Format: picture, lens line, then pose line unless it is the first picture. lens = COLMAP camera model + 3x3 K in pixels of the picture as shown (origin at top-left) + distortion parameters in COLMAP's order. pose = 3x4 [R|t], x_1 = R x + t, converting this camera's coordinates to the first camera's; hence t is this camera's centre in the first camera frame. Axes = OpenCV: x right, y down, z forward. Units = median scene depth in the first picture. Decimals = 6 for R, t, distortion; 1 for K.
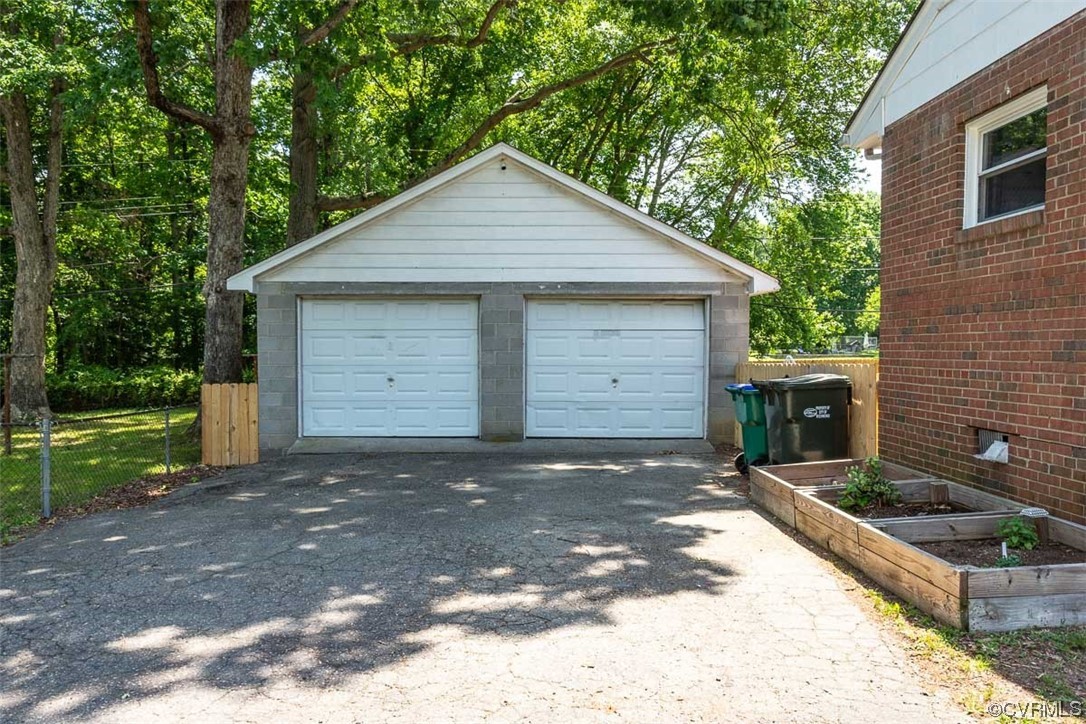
lens RADIAL K [[792.1, 0, 512.0], [0, 792.1, 362.2], [0, 0, 1]] dist [-0.005468, -0.001972]
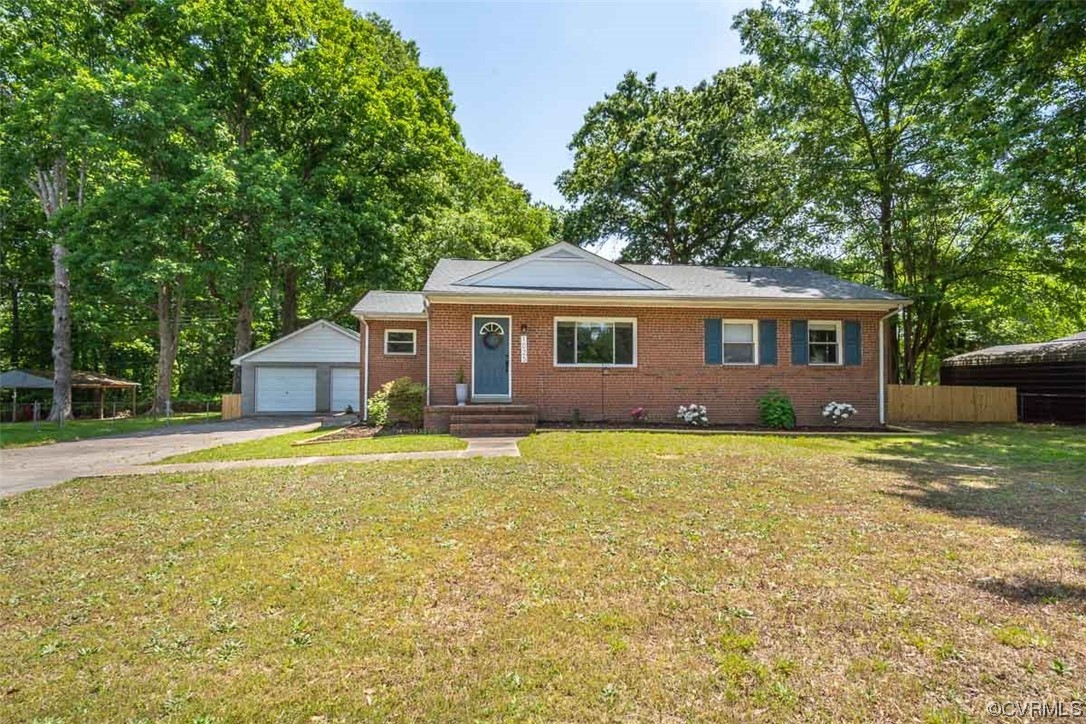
lens RADIAL K [[496.3, 0, 532.5], [0, 496.3, 367.2], [0, 0, 1]] dist [0.012550, -0.020773]
pose [[0.995501, 0.003910, 0.094666, 0.618566], [0.001085, 0.998612, -0.052652, 0.024941], [-0.094740, 0.052518, 0.994116, -1.031272]]
